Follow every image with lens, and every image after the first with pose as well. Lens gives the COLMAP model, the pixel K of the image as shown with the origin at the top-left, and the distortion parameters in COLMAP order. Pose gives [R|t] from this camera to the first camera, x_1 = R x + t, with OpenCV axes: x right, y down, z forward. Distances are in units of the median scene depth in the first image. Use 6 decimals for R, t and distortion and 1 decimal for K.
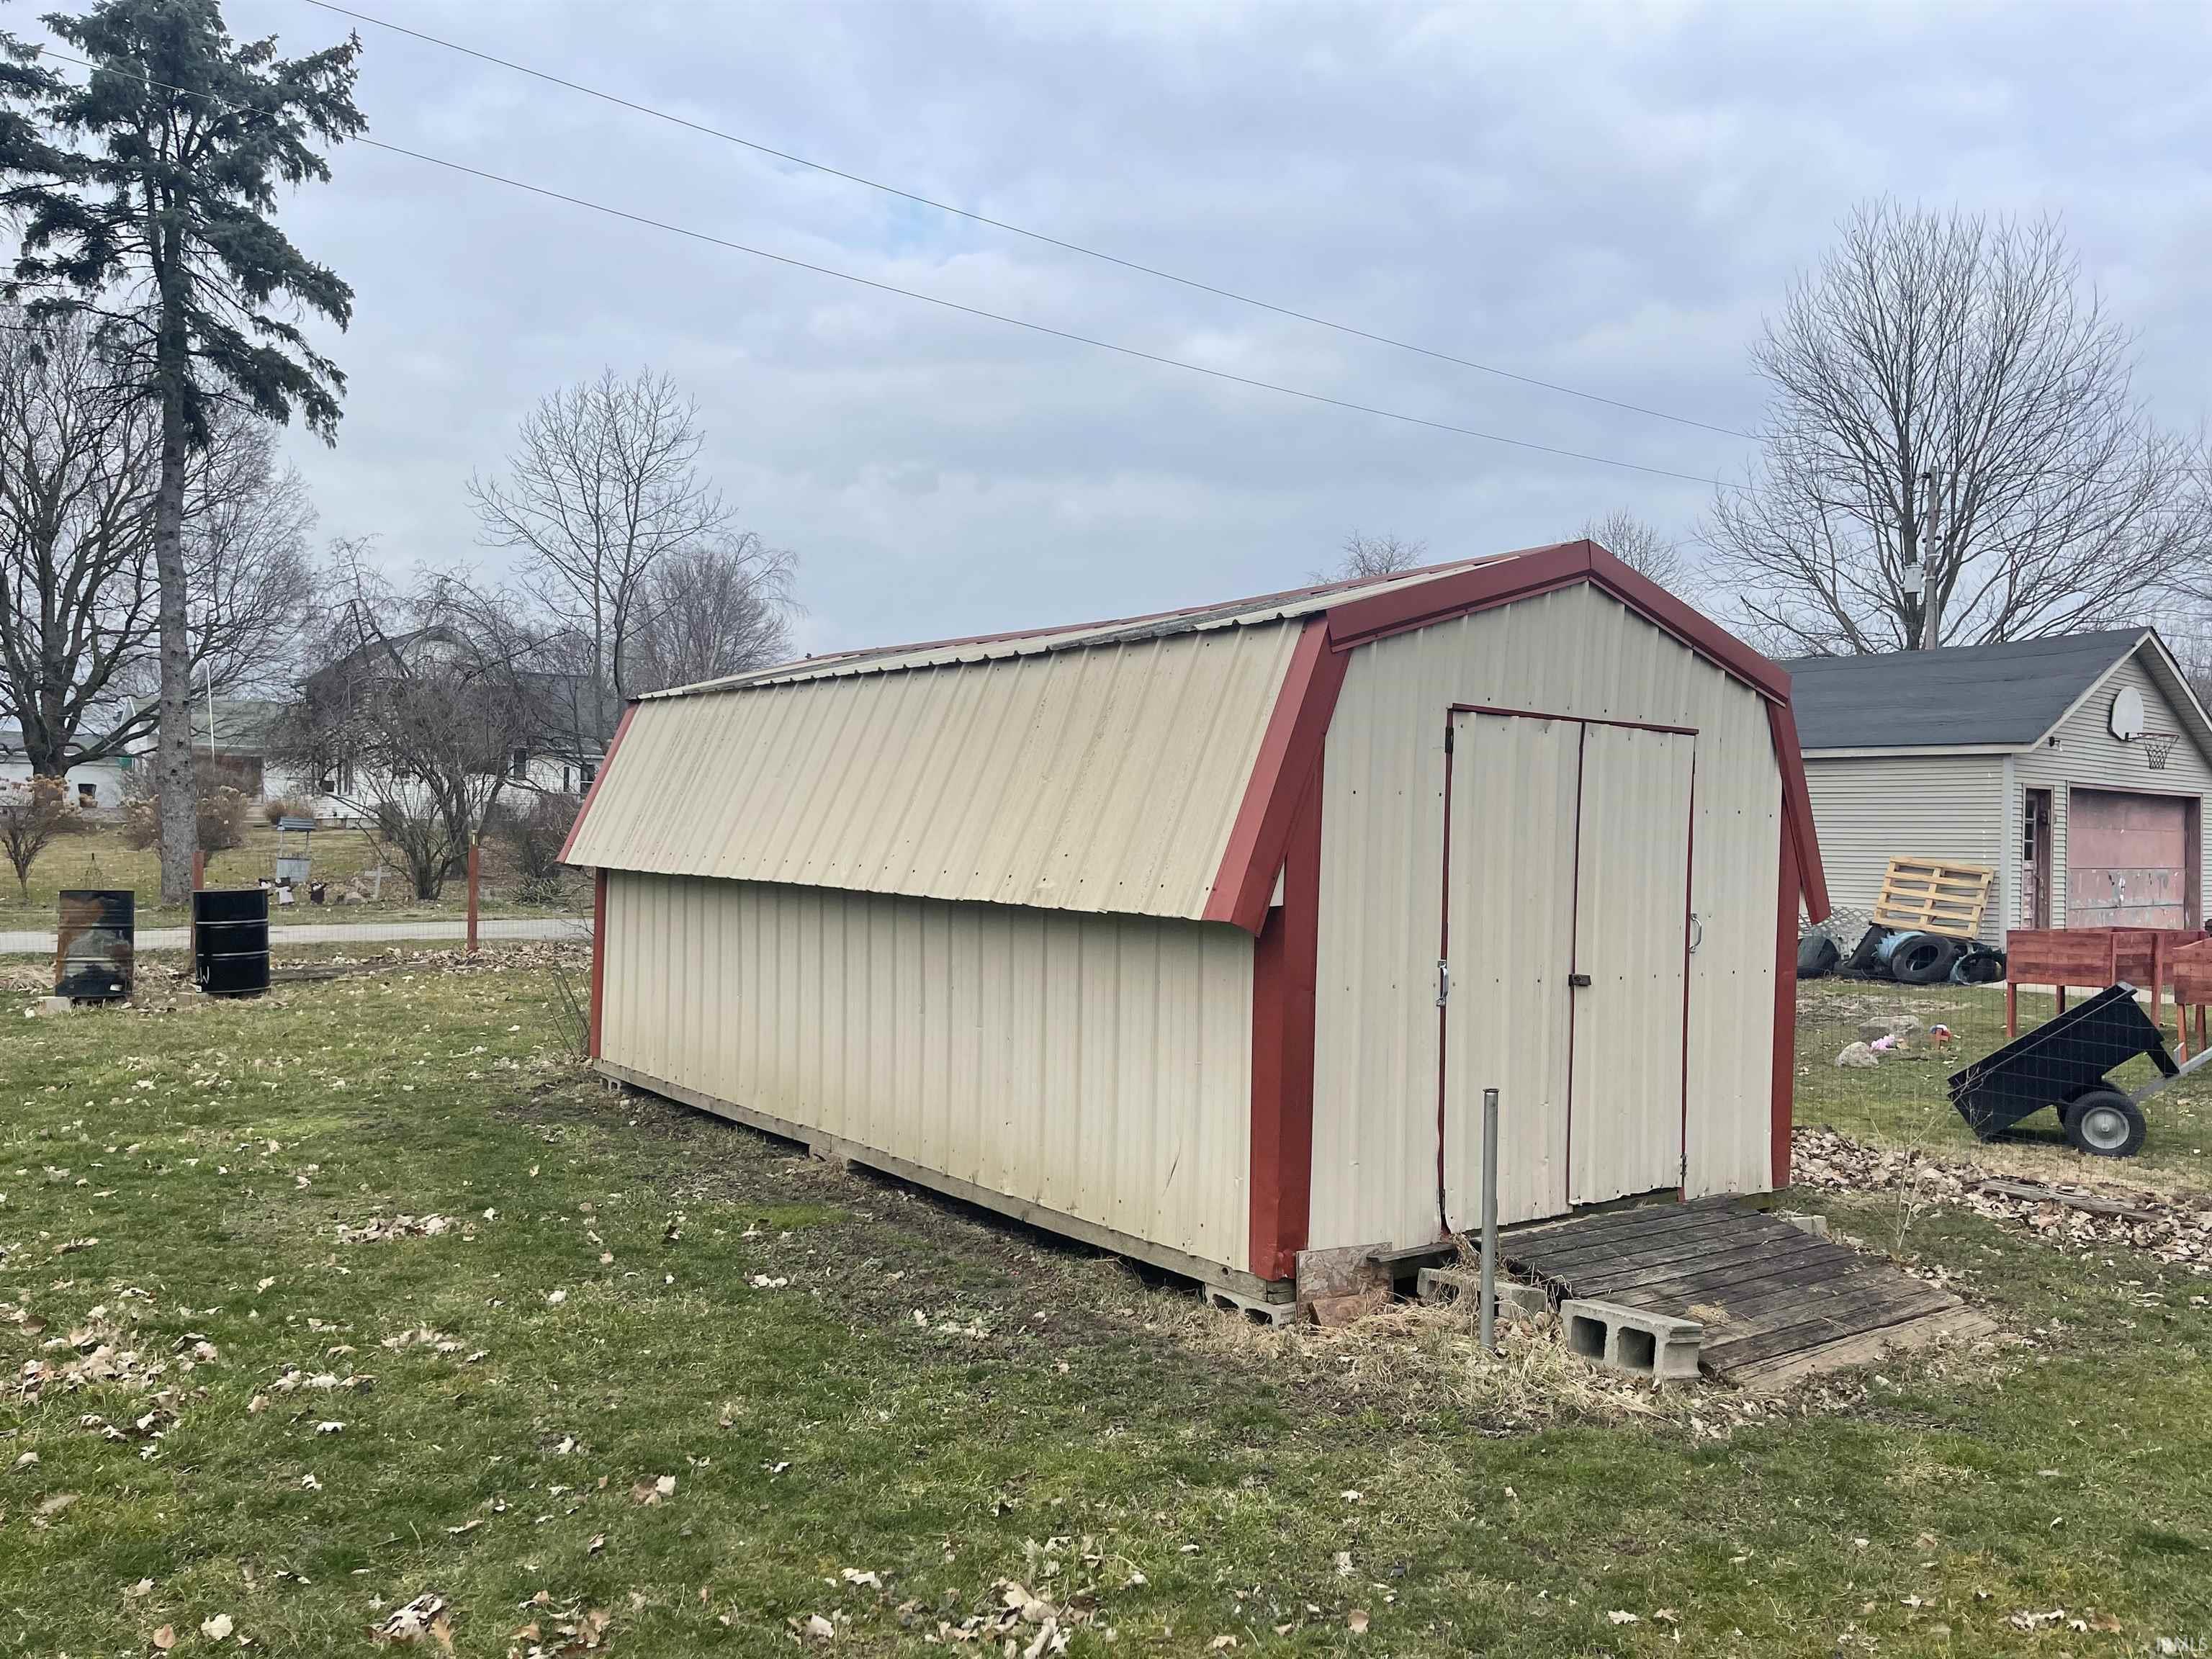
lens RADIAL K [[1684.5, 0, 1106.0], [0, 1684.5, 829.5], [0, 0, 1]] dist [0.009017, -0.002884]
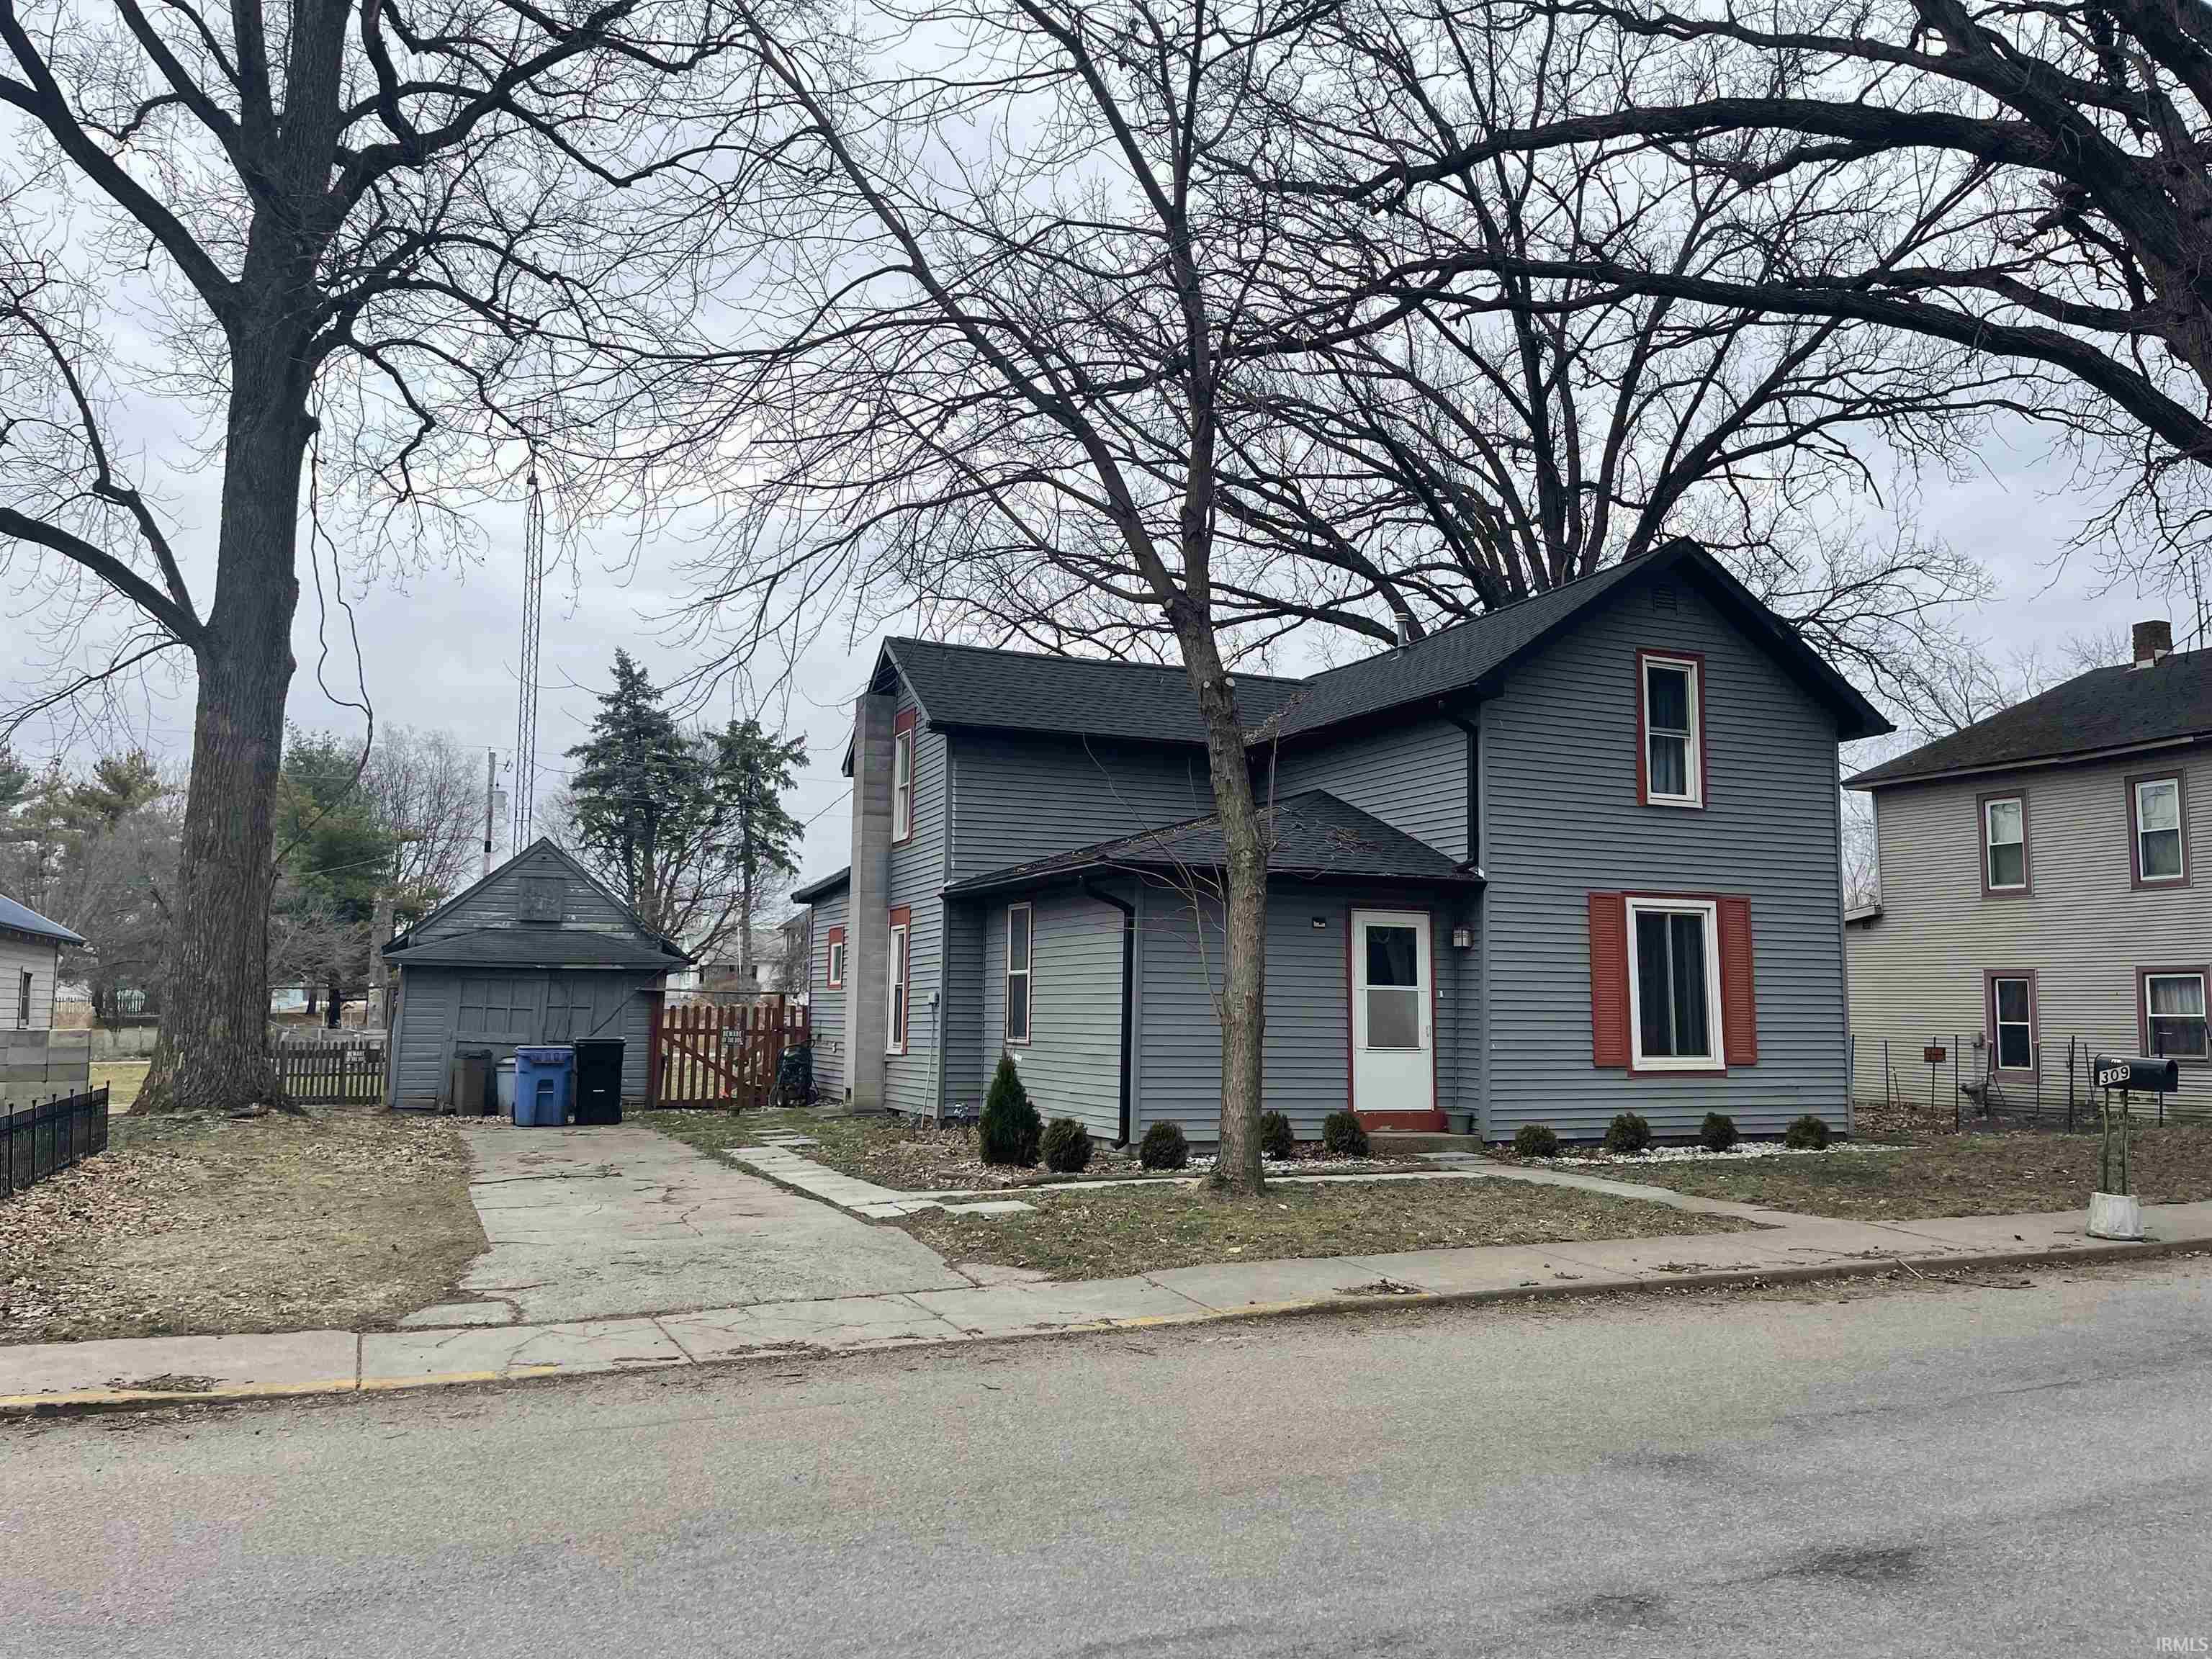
lens RADIAL K [[1684.5, 0, 1106.0], [0, 1684.5, 829.5], [0, 0, 1]] dist [0.009017, -0.002884]
pose [[0.965261, -0.043869, -0.257580, 0.775039], [0.016322, 0.994003, -0.108124, -0.003184], [0.260778, 0.100163, 0.960189, -1.591191]]
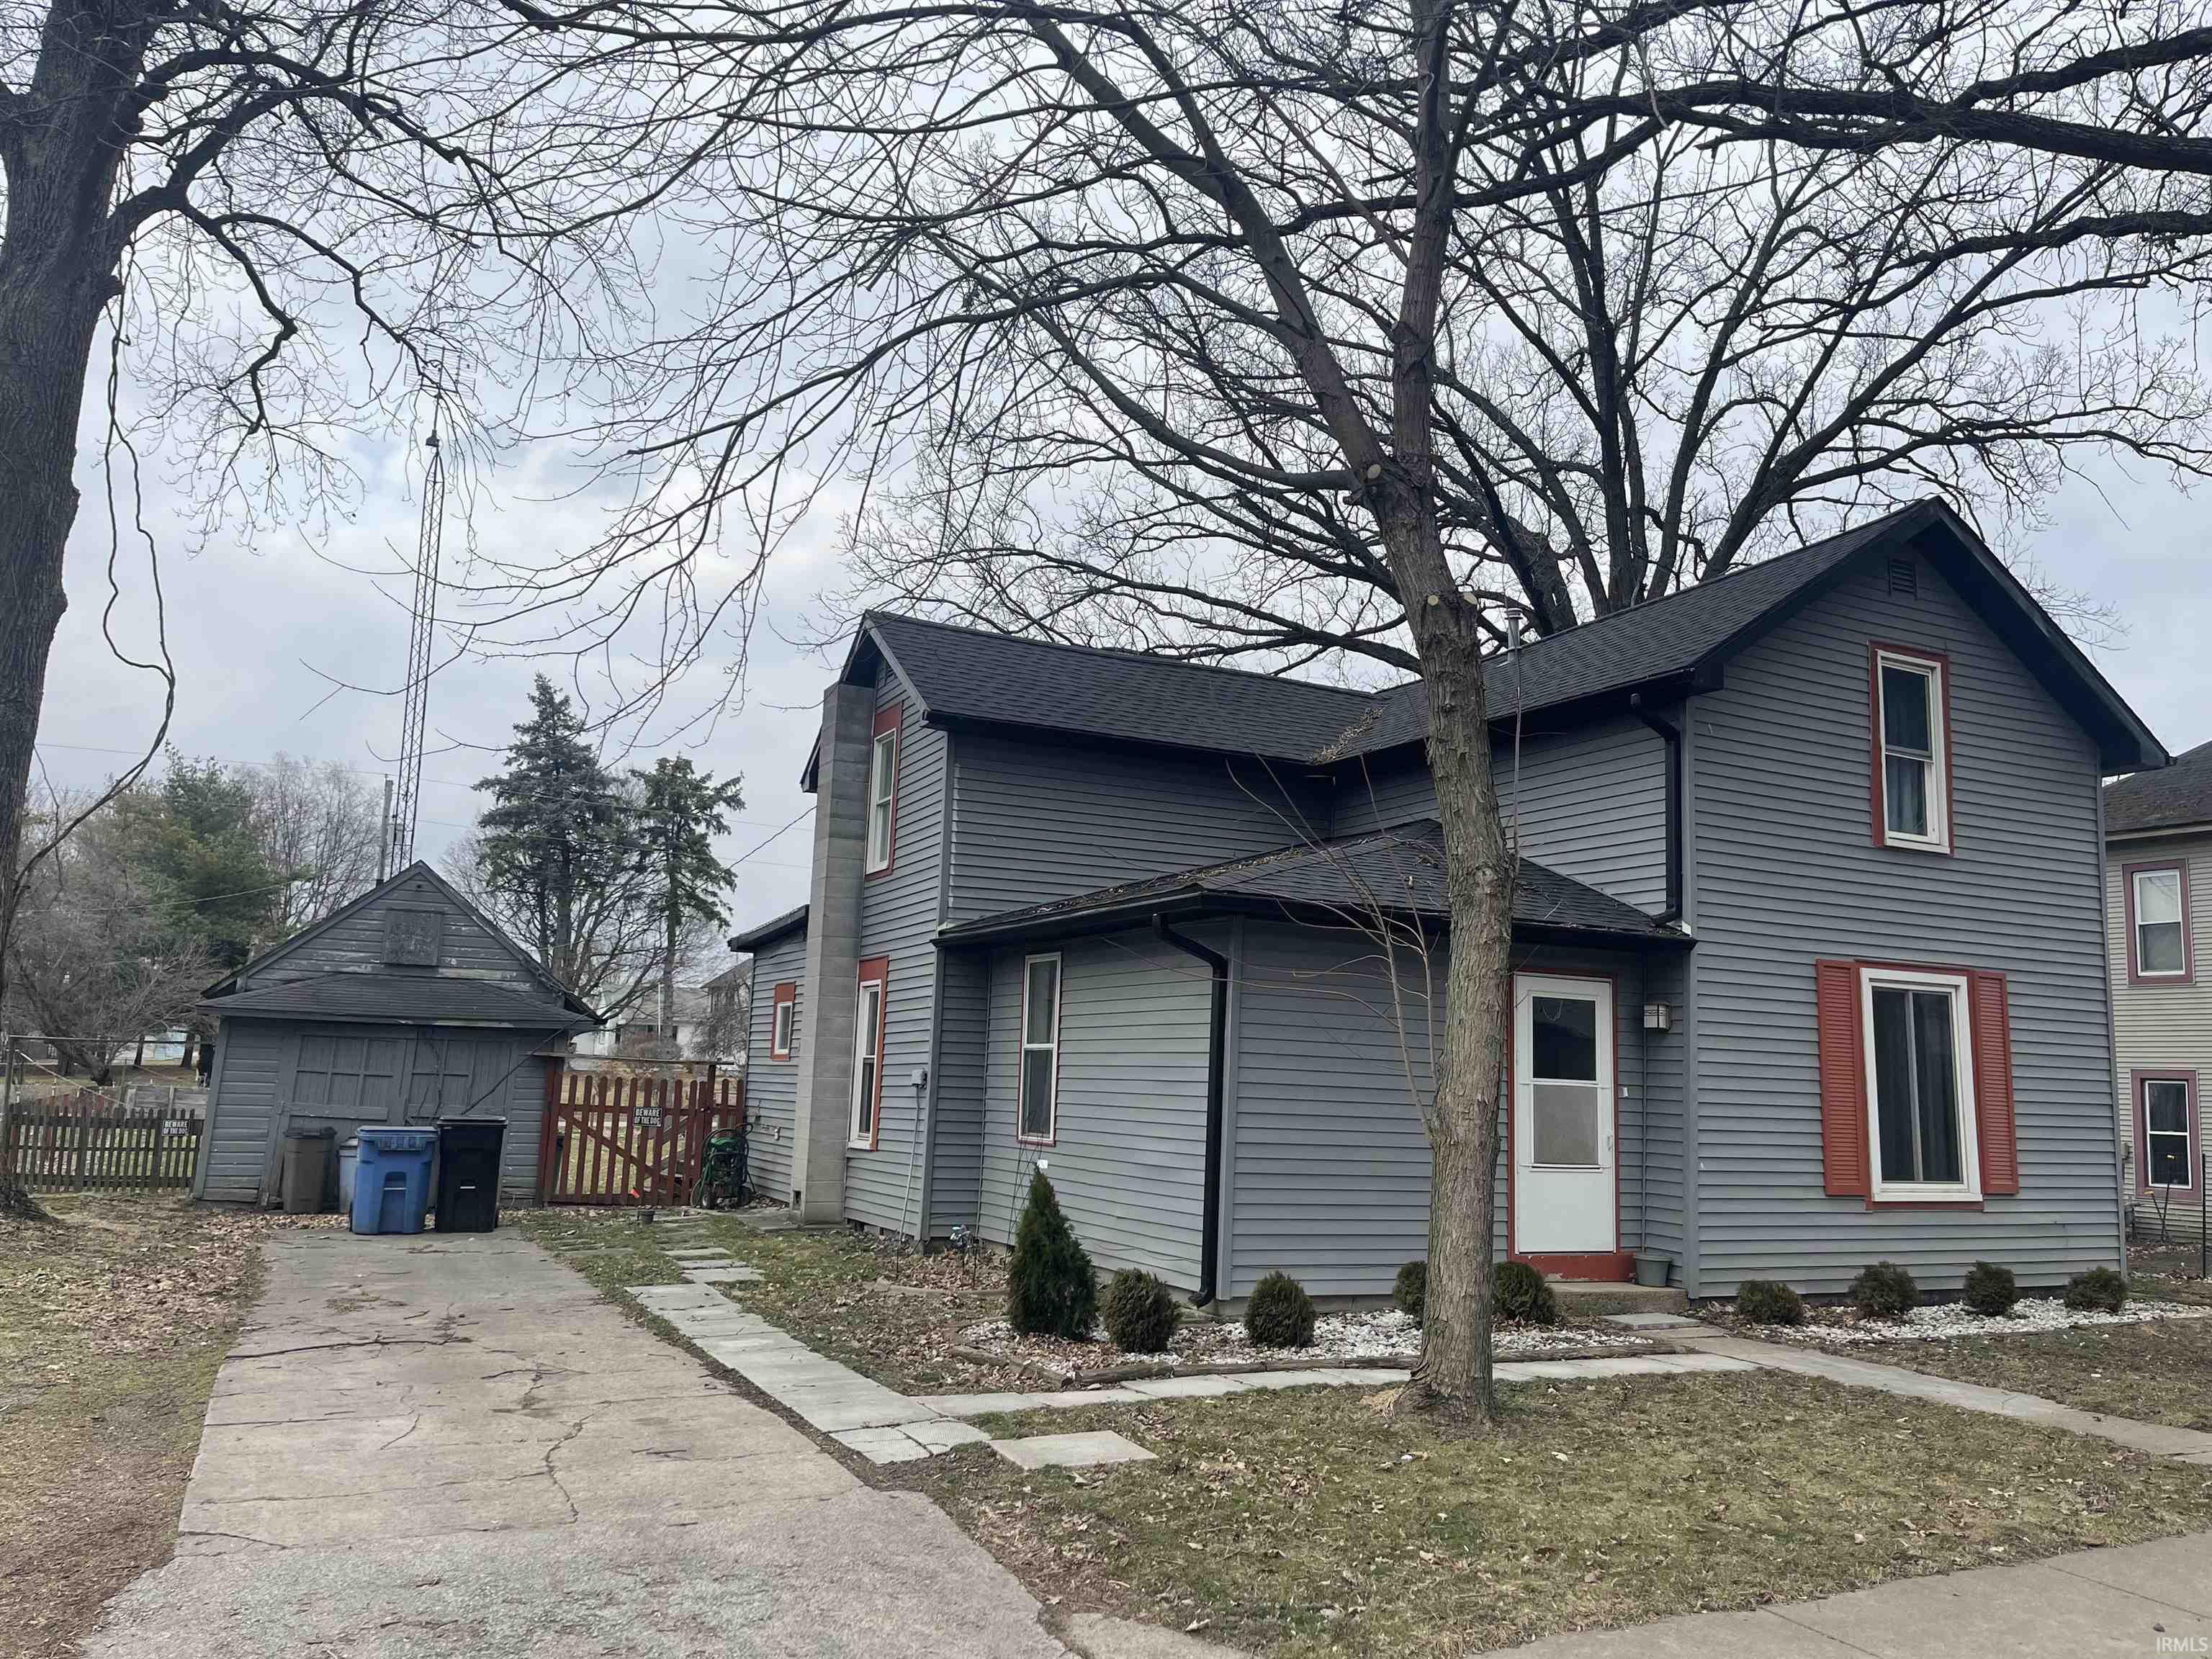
lens RADIAL K [[1700.1, 0, 1128.2], [0, 1700.1, 843.6], [0, 0, 1]] dist [0.008519, -0.000167]
pose [[0.978229, -0.021717, -0.206390, 0.686689], [-0.007489, 0.990168, -0.139684, -0.010070], [0.207394, 0.138189, 0.968448, -1.421736]]
